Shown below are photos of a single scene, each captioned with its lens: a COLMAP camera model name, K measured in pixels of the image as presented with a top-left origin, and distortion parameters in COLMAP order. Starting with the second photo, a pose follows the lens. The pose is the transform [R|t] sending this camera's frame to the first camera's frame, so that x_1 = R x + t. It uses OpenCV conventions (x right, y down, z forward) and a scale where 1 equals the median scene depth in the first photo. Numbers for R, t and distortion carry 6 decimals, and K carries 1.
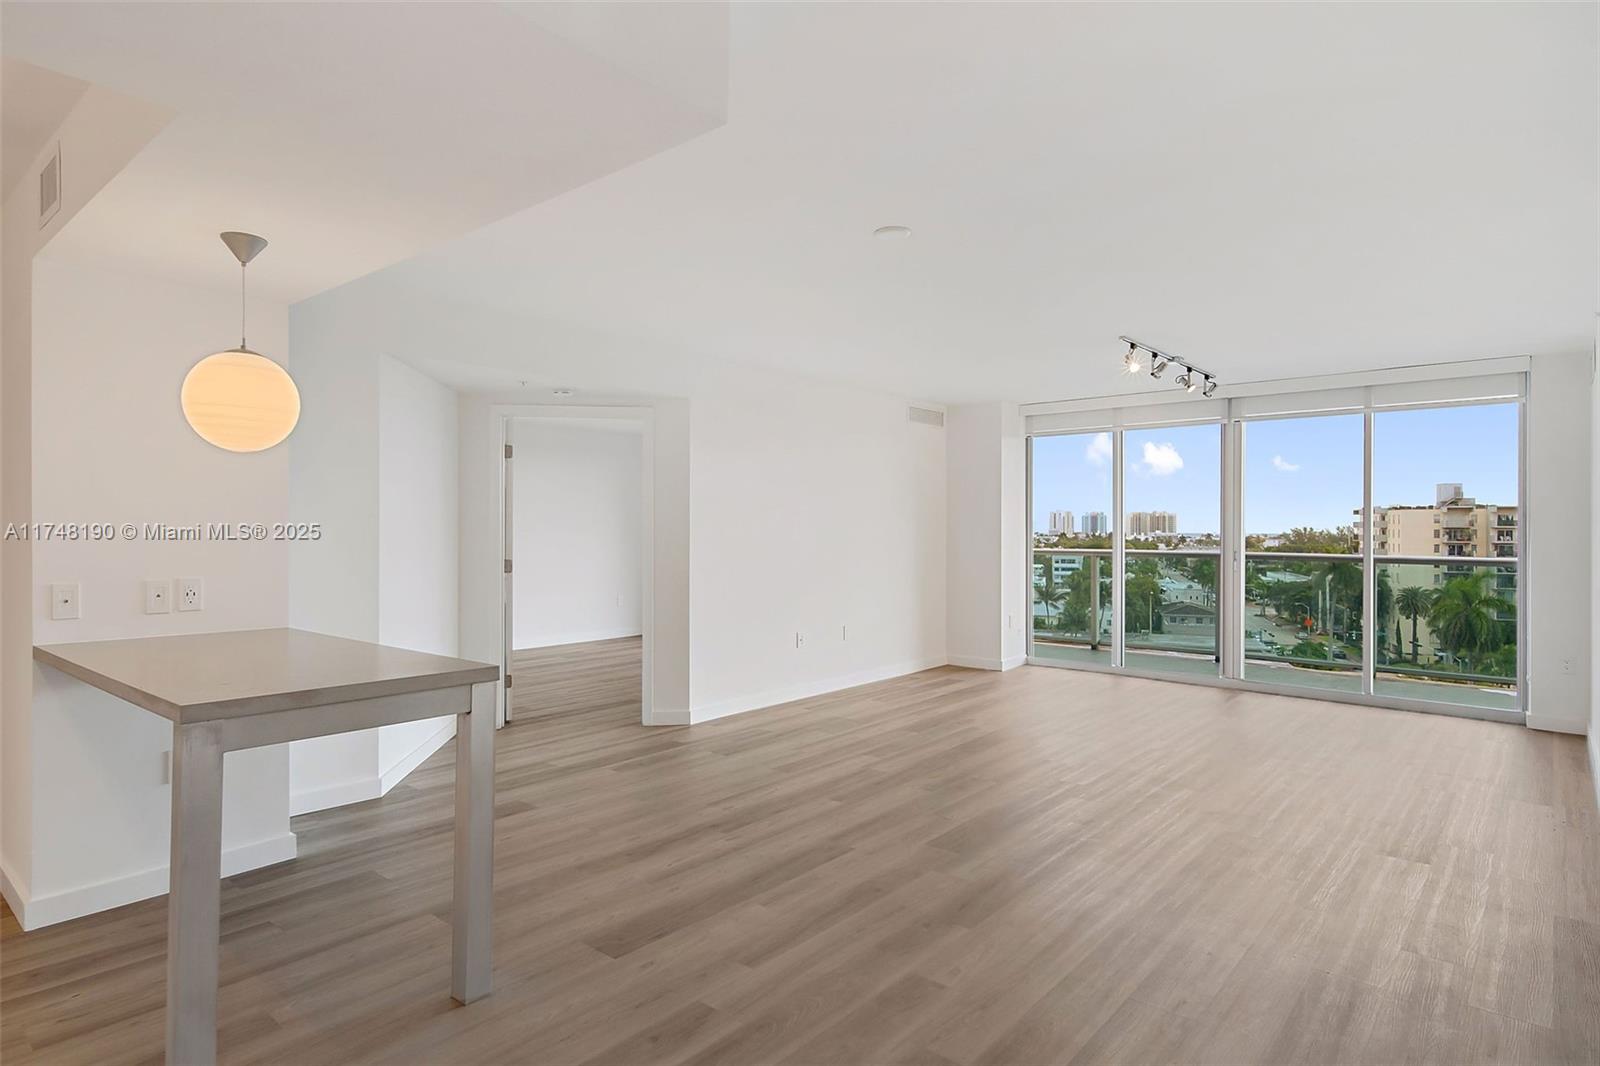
lens RADIAL K [[863.8, 0, 793.2], [0, 863.8, 535.3], [0, 0, 1]] dist [0.021728, -0.000798]
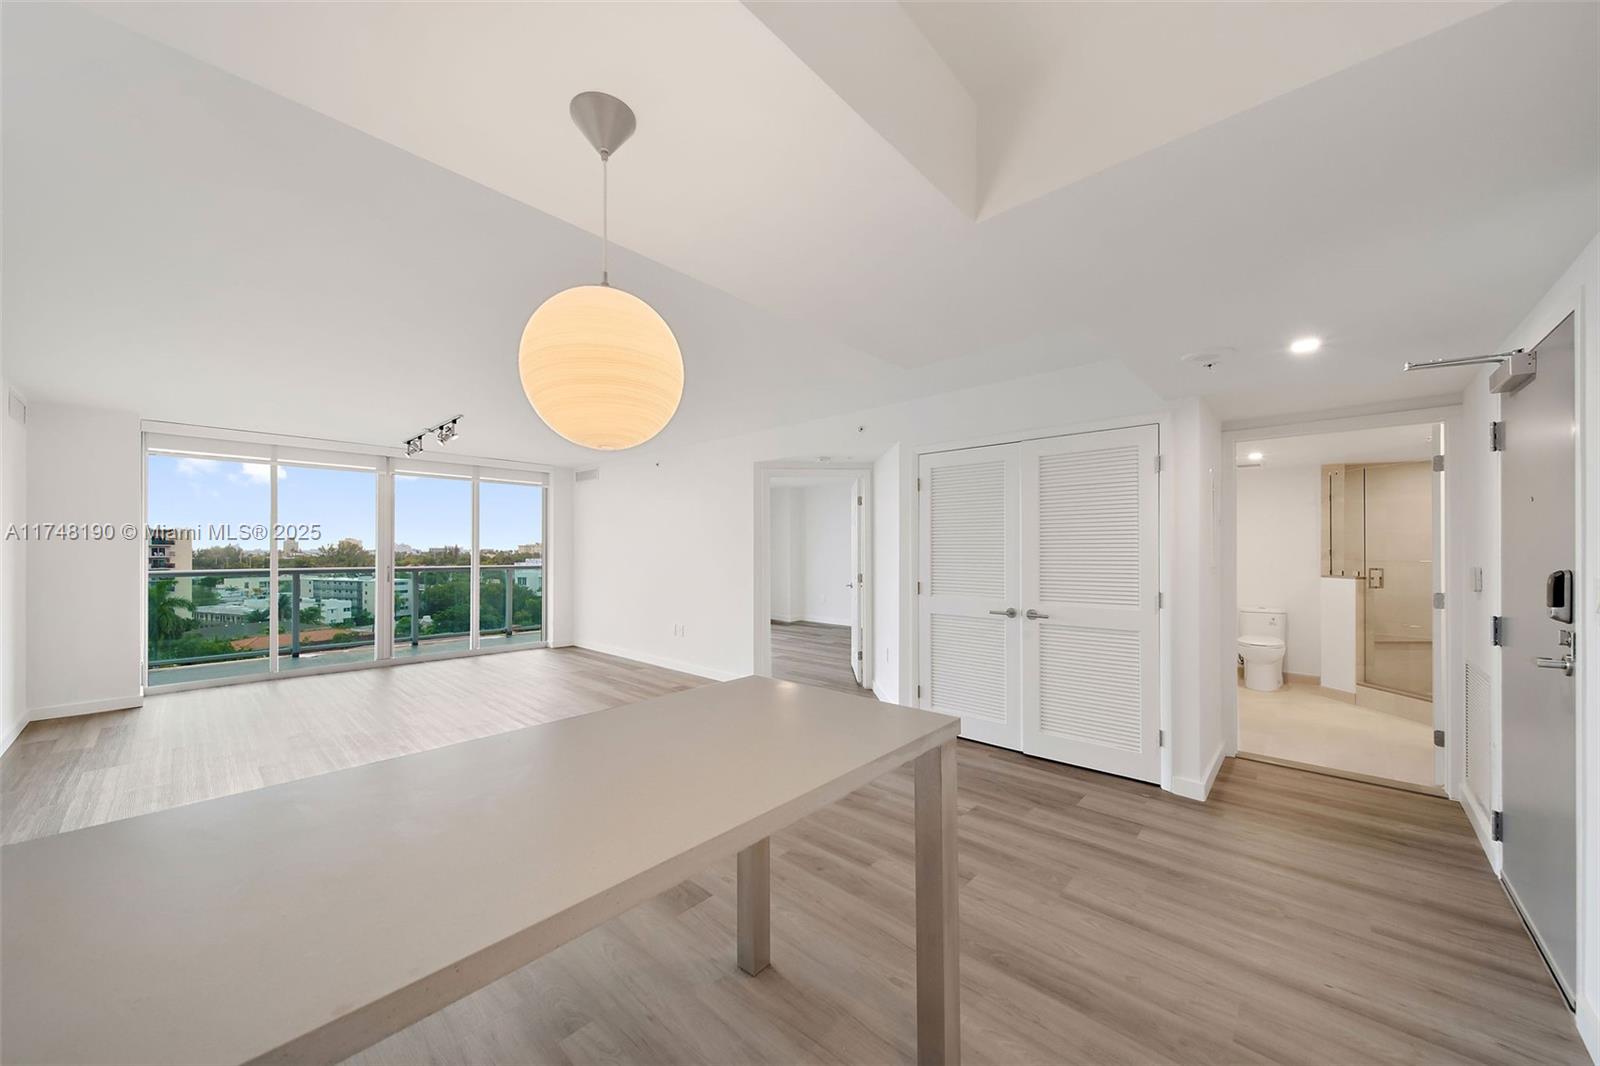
lens RADIAL K [[574.1, 0, 797.8], [0, 574.1, 535.4], [0, 0, 1]] dist [0.009915, -0.000358]
pose [[0.037985, 0.019728, 0.999084, -0.390323], [0.006604, 0.999778, -0.019992, -0.008928], [-0.999256, 0.007357, 0.037847, 0.309916]]
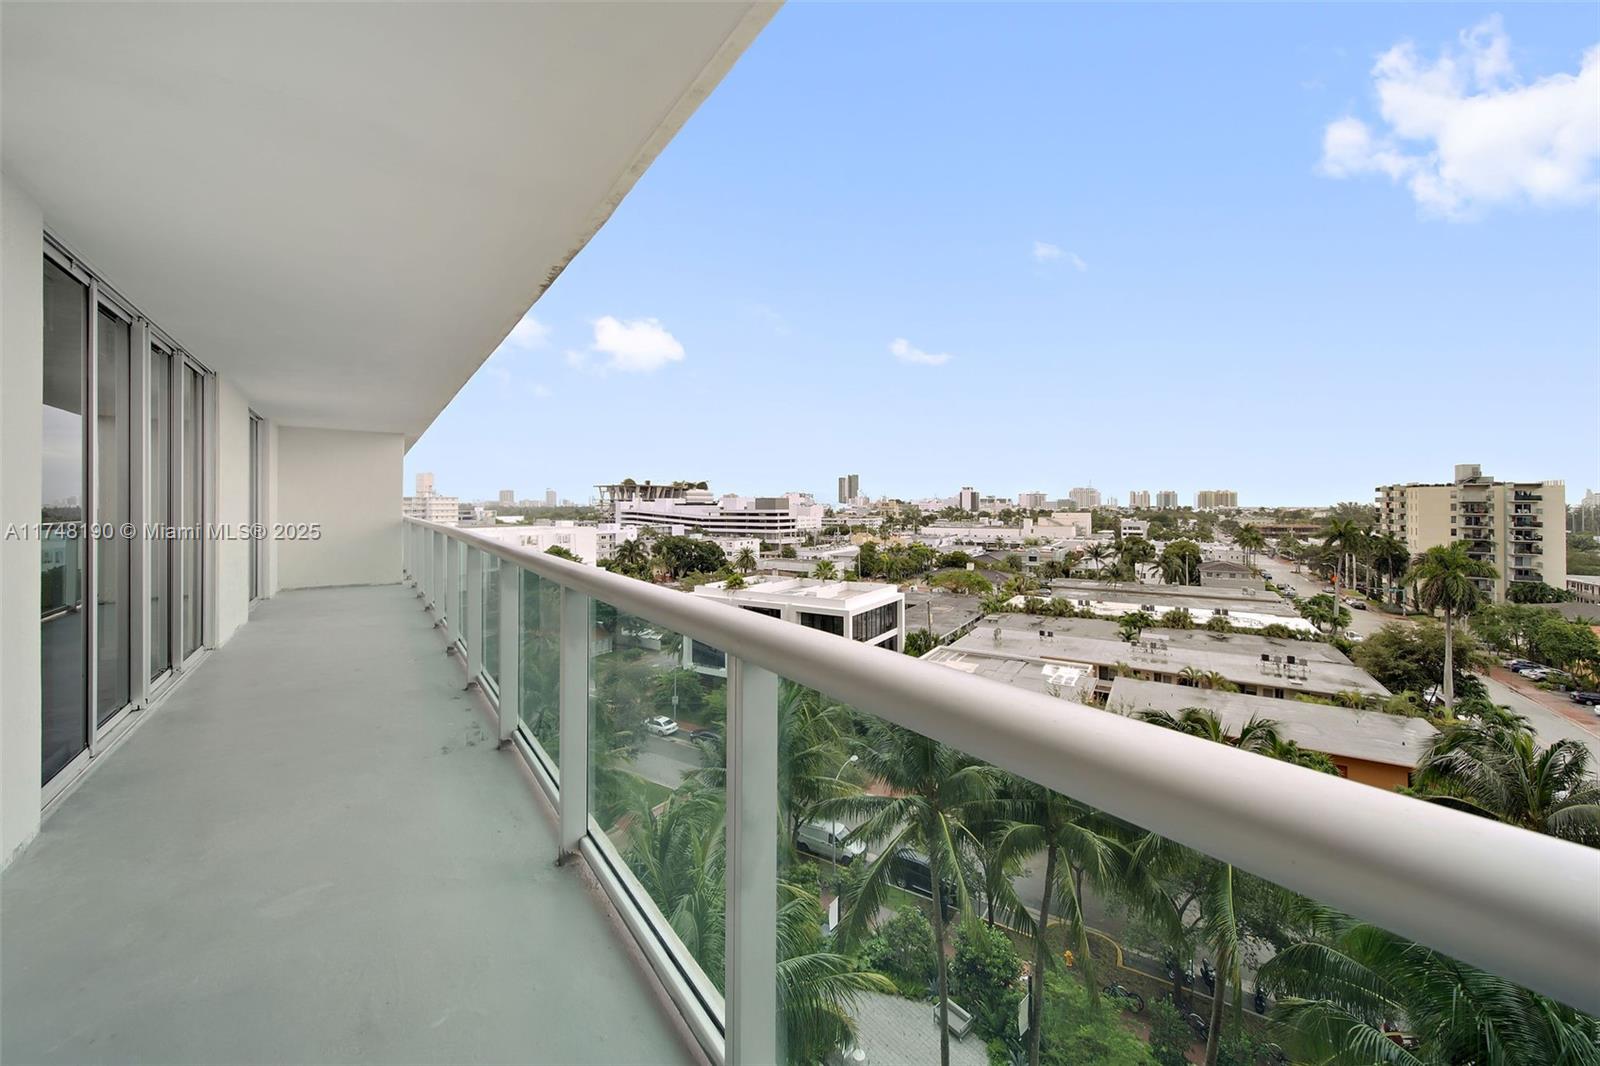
lens RADIAL K [[582.2, 0, 804.4], [0, 582.2, 495.8], [0, 0, 1]] dist [0.013947, -0.004187]
pose [[0.975199, -0.006024, -0.221247, 1.254908], [0.001046, 0.999744, -0.022609, -0.001587], [0.221327, 0.021817, 0.974956, 0.580259]]
